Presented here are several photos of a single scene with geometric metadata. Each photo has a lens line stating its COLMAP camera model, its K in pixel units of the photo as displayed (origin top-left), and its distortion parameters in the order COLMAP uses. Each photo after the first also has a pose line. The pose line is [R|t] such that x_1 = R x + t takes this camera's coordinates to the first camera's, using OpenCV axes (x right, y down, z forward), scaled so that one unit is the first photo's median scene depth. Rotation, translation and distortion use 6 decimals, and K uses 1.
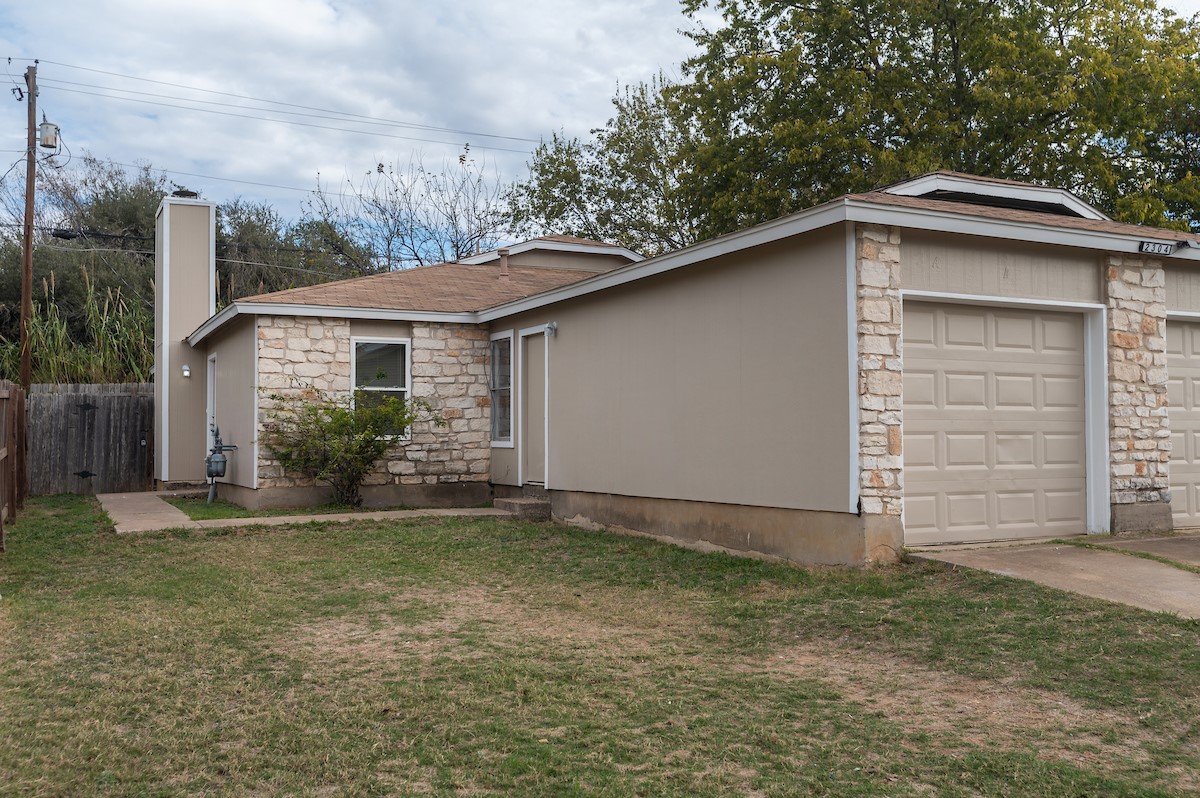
lens RADIAL K [[1111.2, 0, 600.0], [0, 1111.2, 399.0], [0, 0, 1]] dist [-0.009827, 0.020341]
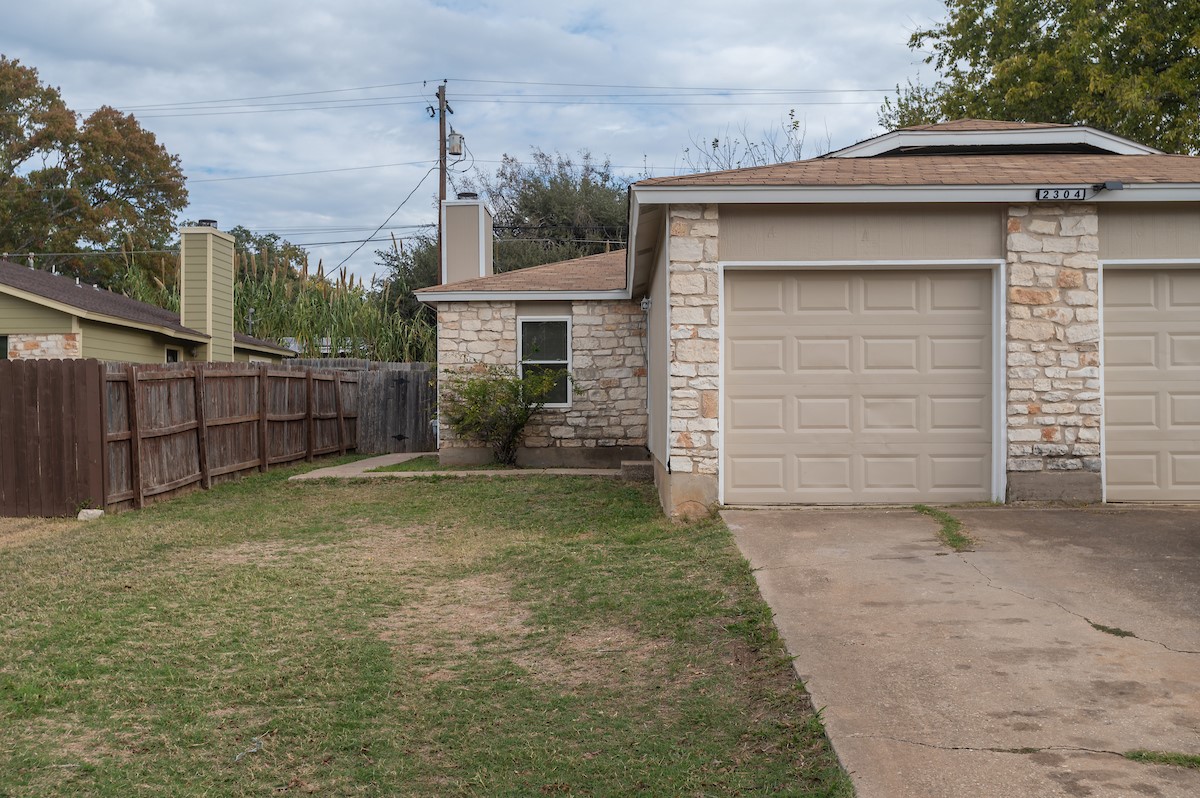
lens RADIAL K [[1184.7, 0, 600.0], [0, 1184.7, 399.0], [0, 0, 1]] dist [-0.003788, 0.004620]
pose [[0.882585, -0.006470, -0.470109, 0.426177], [0.019040, 0.999577, 0.021990, 0.003127], [0.469768, -0.028359, 0.882335, -0.033349]]
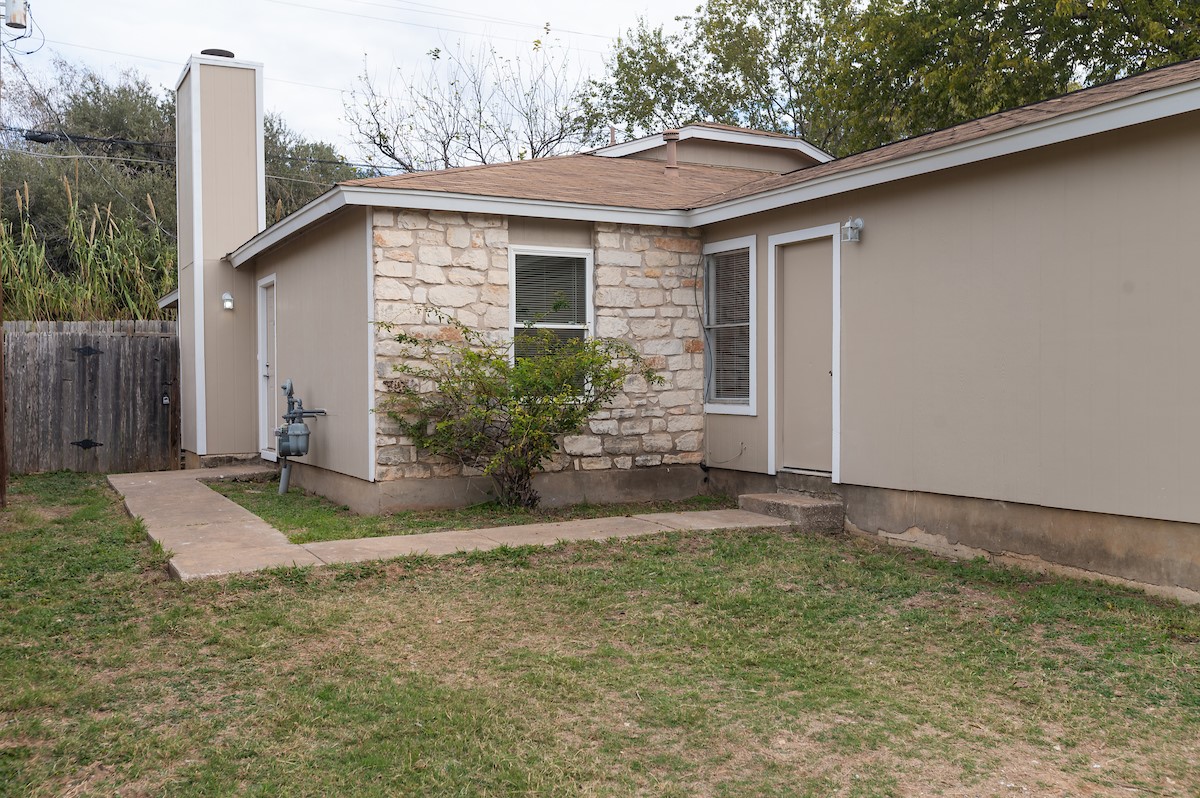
lens RADIAL K [[1111.2, 0, 600.0], [0, 1111.2, 399.0], [0, 0, 1]] dist [-0.009827, 0.020341]
pose [[0.999742, 0.000038, 0.022710, -0.188459], [-0.001250, 0.998575, 0.053360, -0.001052], [-0.022676, -0.053375, 0.998317, 0.349635]]
